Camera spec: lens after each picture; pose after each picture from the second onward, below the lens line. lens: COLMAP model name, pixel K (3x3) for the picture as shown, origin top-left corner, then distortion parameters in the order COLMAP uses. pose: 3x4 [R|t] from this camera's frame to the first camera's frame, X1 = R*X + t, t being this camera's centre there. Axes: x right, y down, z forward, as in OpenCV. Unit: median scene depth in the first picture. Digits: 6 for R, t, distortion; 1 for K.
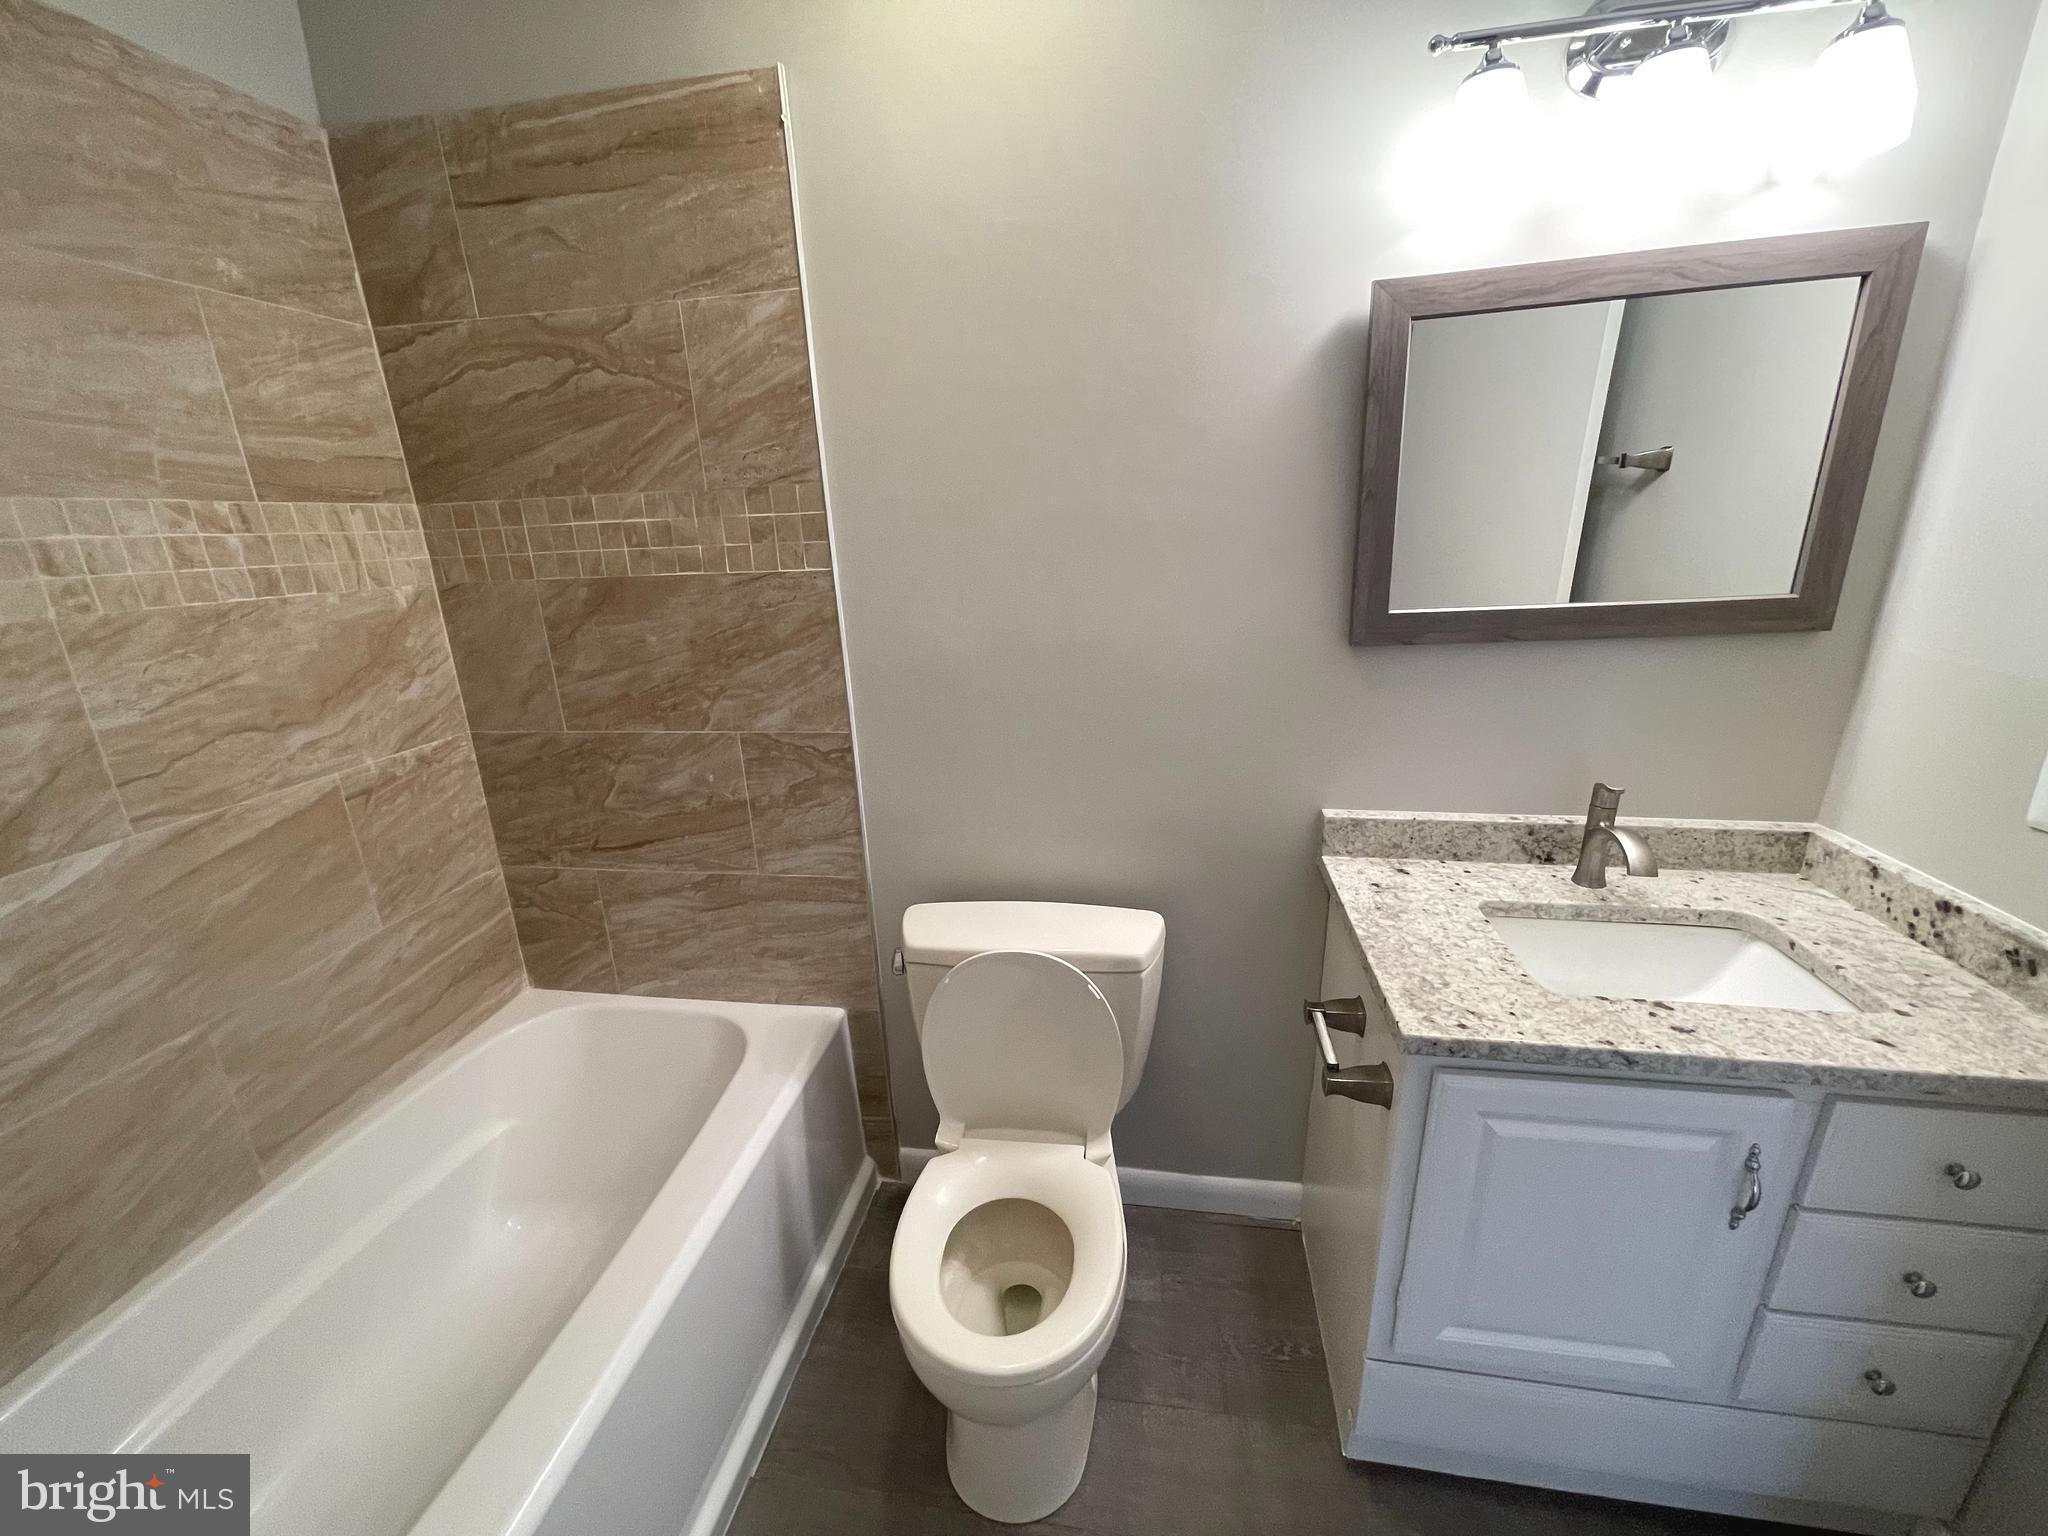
lens RADIAL K [[826.6, 0, 1025.3], [0, 826.6, 767.9], [0, 0, 1]] dist [-0.016563, 0.008769]
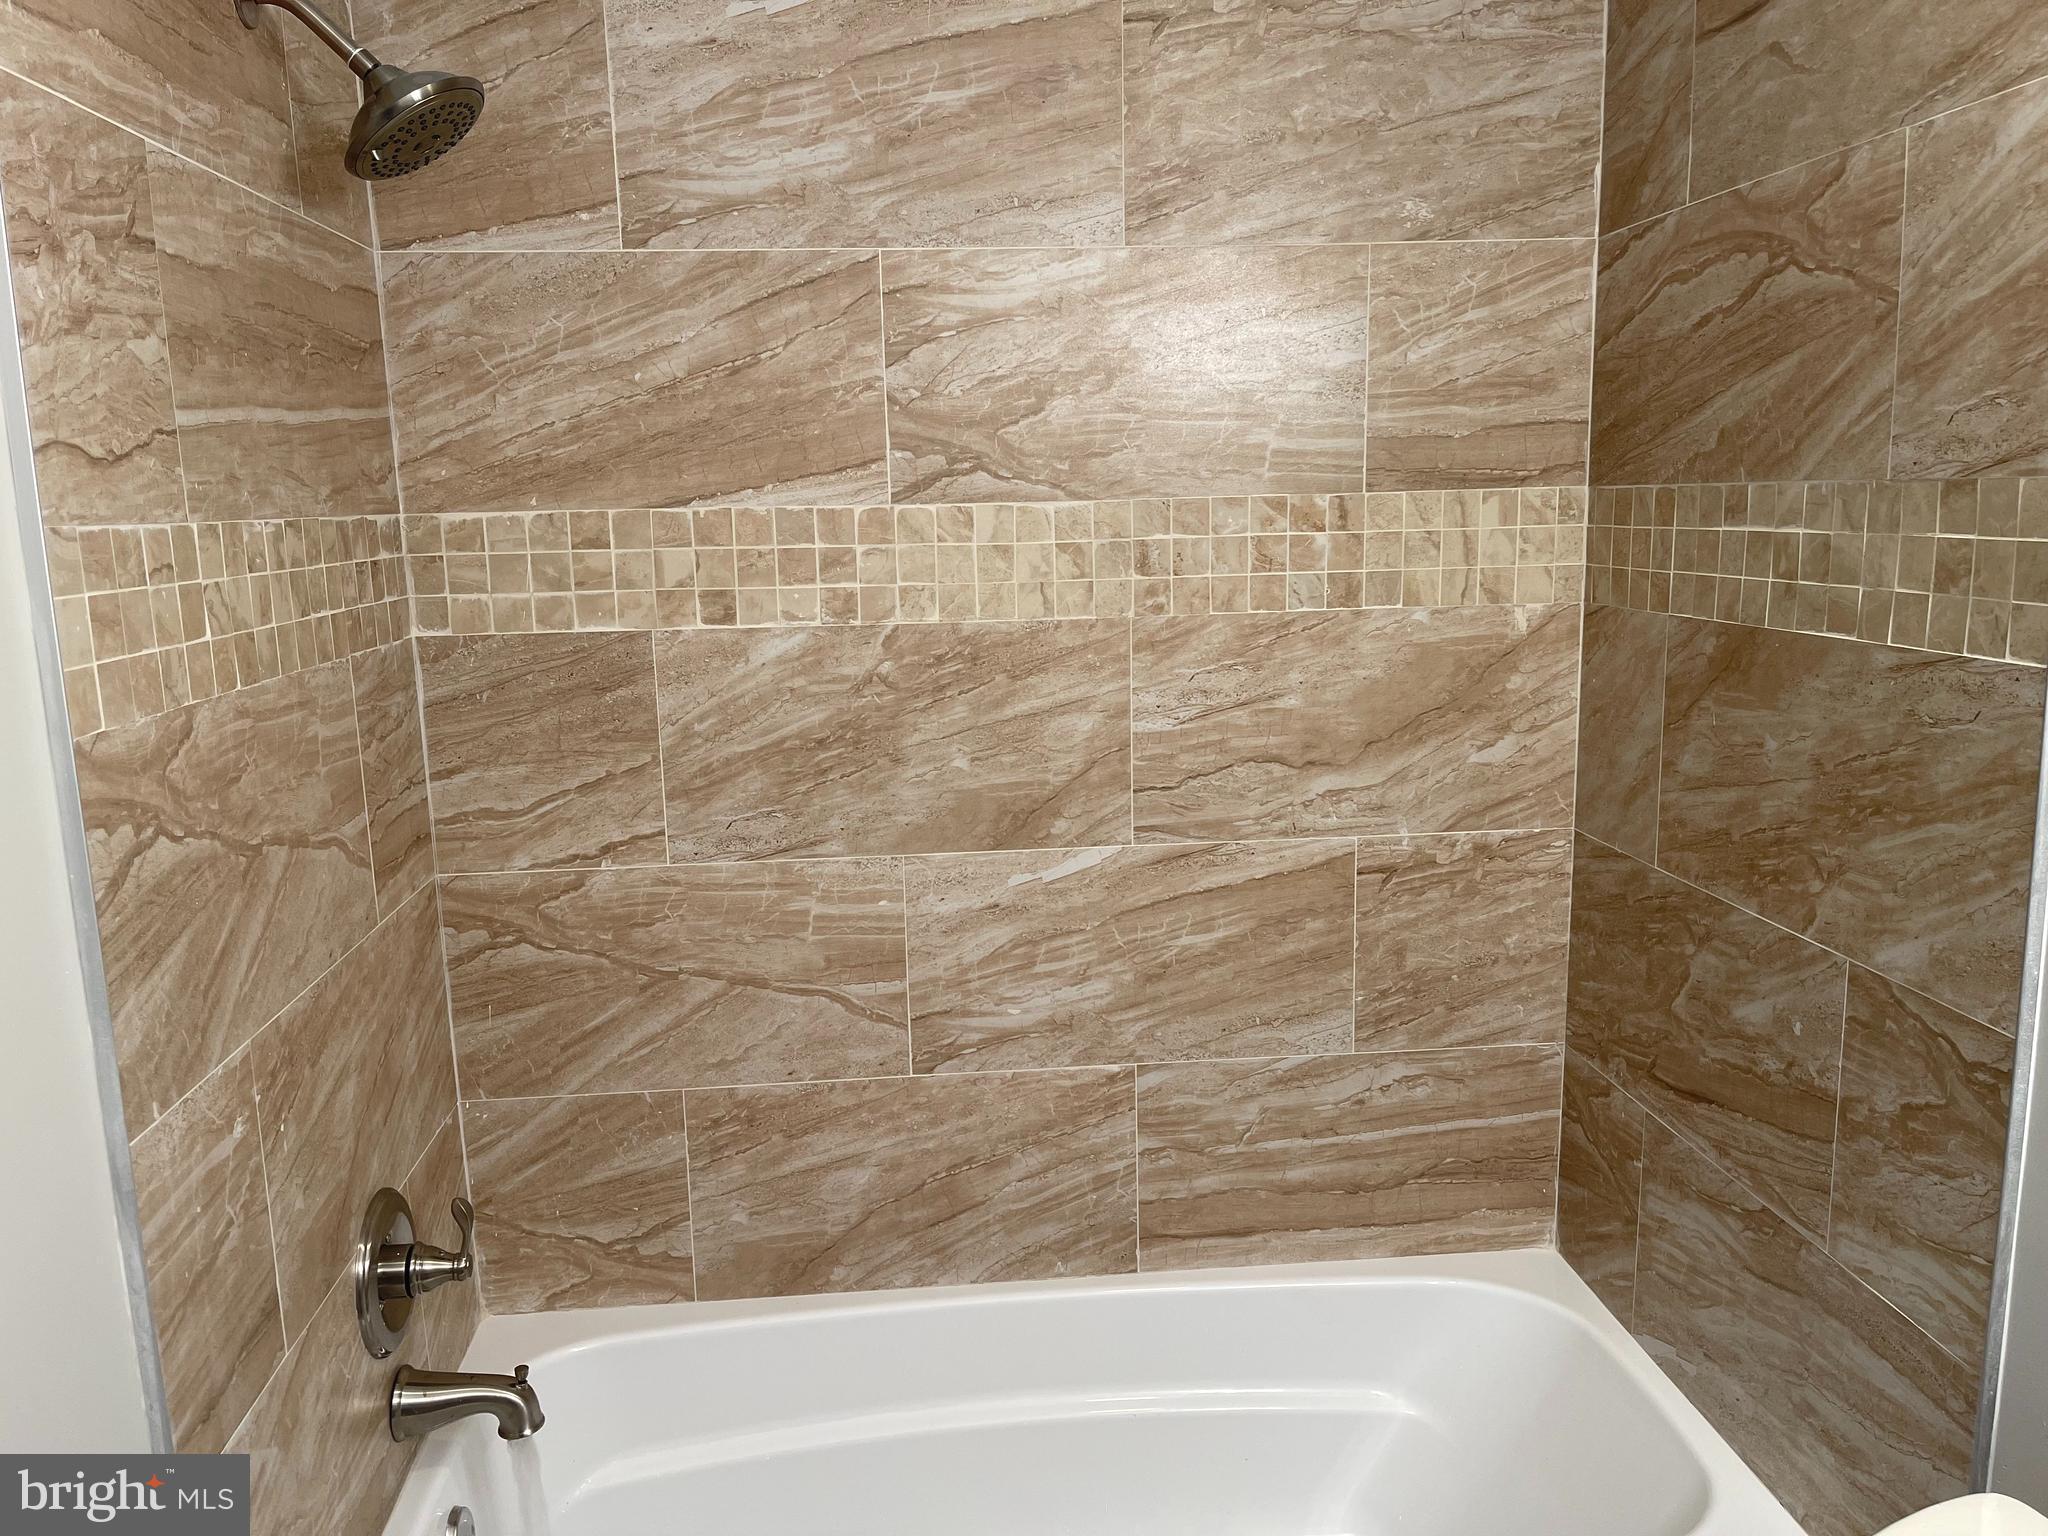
lens RADIAL K [[1551.9, 0, 1024.0], [0, 1551.9, 768.0], [0, 0, 1]] dist [0.094191, -0.139318]
pose [[0.237772, 0.198415, -0.950839, 0.441451], [-0.265613, 0.954884, 0.132839, -0.159467], [0.934299, 0.220970, 0.279747, 0.279747]]
